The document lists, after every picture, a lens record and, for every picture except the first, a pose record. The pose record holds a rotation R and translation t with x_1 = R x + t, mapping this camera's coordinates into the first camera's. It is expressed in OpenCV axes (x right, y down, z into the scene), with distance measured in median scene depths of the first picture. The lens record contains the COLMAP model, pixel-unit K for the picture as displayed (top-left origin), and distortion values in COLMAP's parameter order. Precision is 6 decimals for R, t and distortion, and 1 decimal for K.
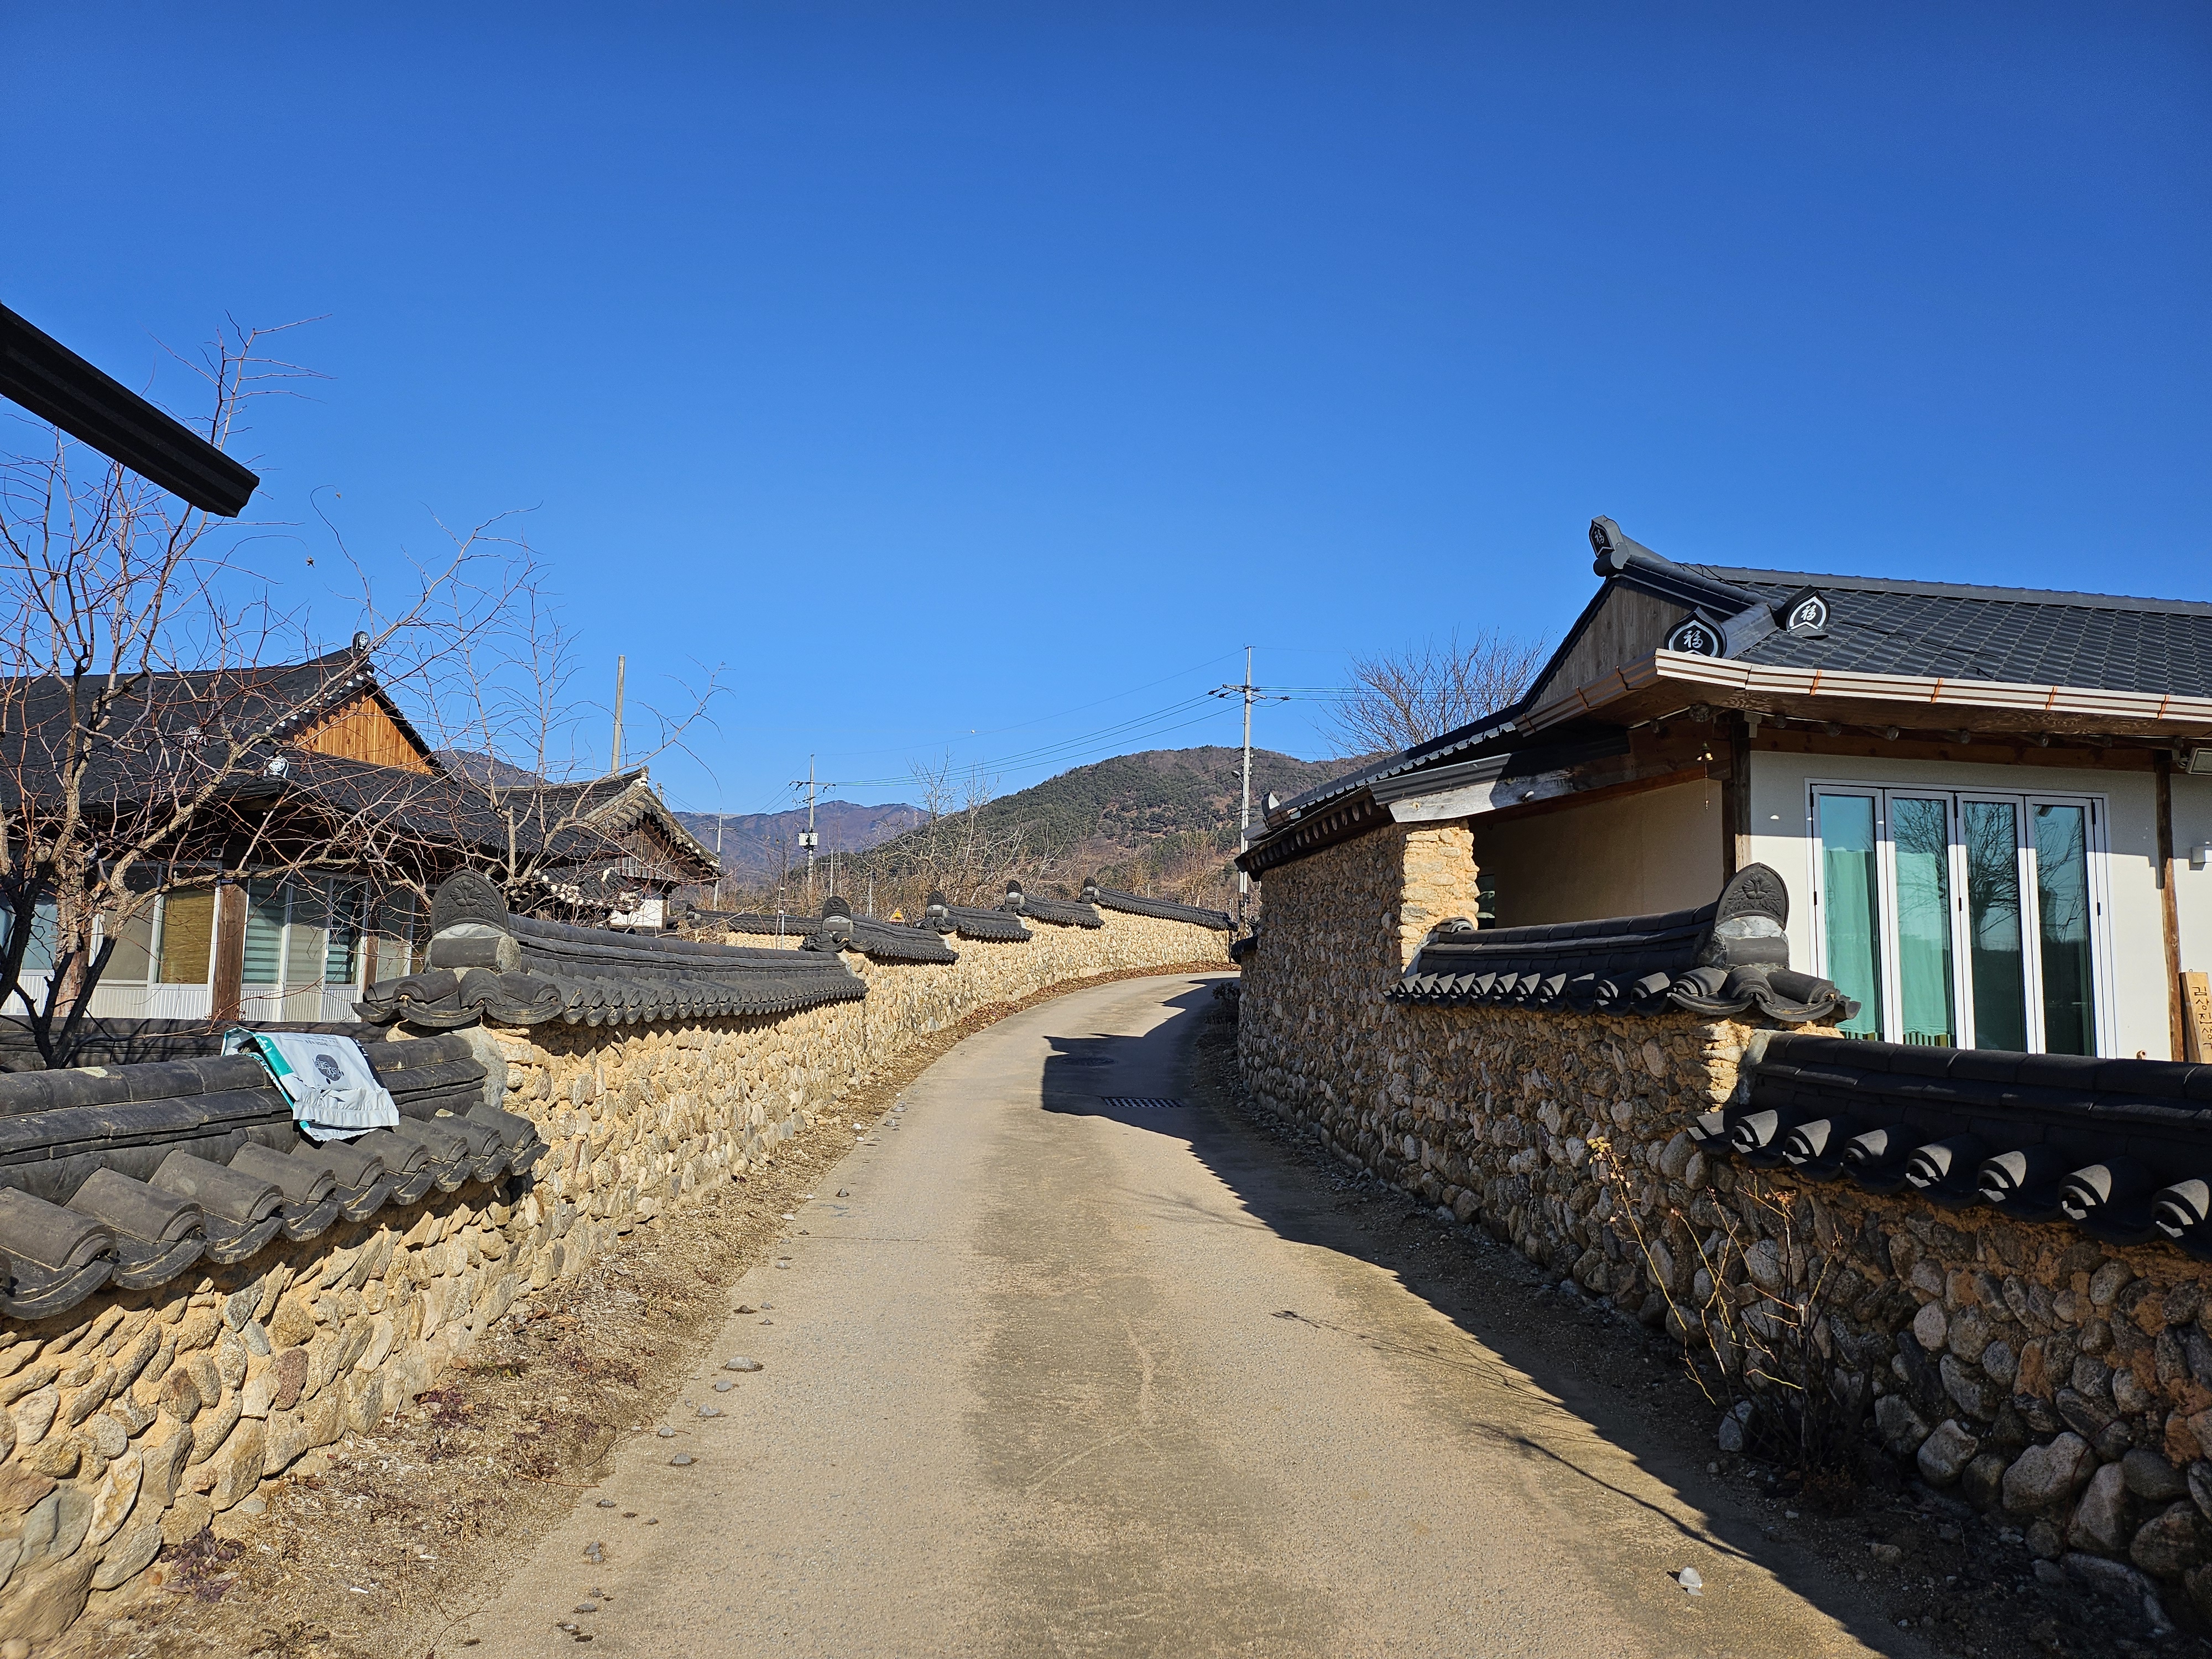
lens RADIAL K [[1545.1, 0, 1091.7], [0, 1545.1, 812.2], [0, 0, 1]] dist [-0.000242, -0.025001]
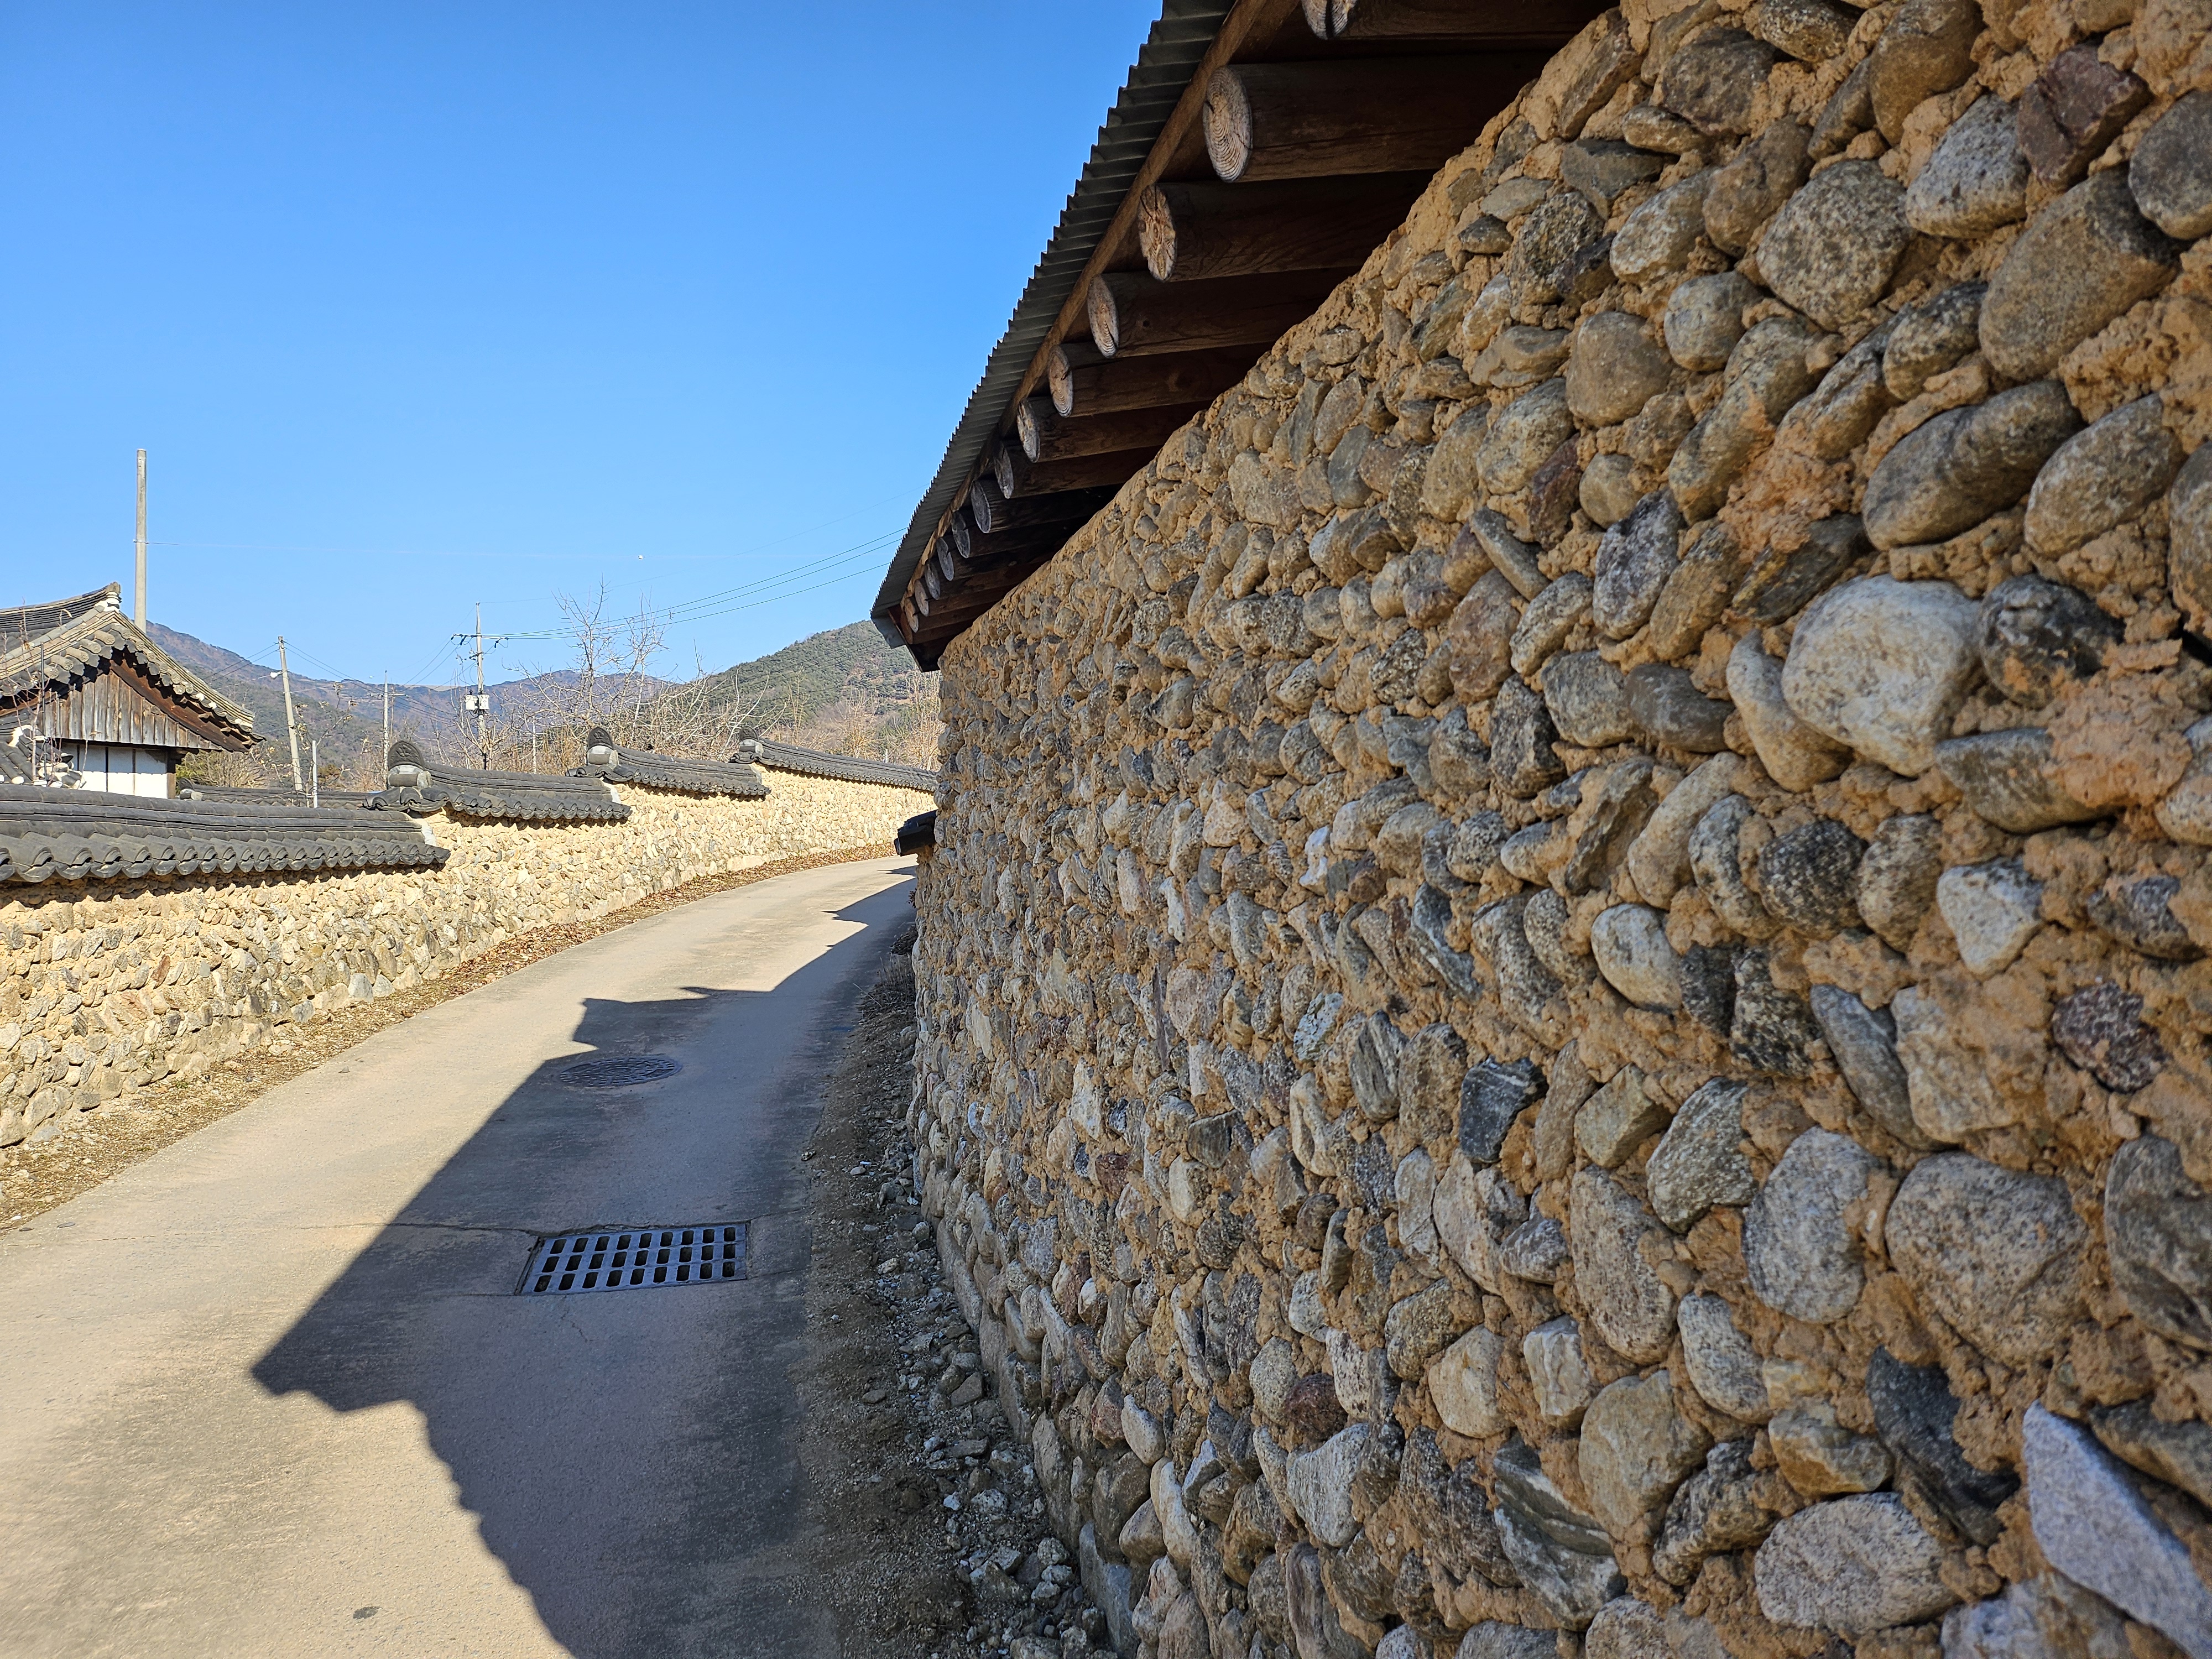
lens RADIAL K [[1545.1, 0, 1101.6], [0, 1545.1, 831.4], [0, 0, 1]] dist [-0.000242, -0.025001]
pose [[0.985814, -0.027788, 0.165526, 0.047002], [0.011371, 0.994991, 0.099314, 0.026219], [-0.167456, -0.096023, 0.981192, 0.341351]]
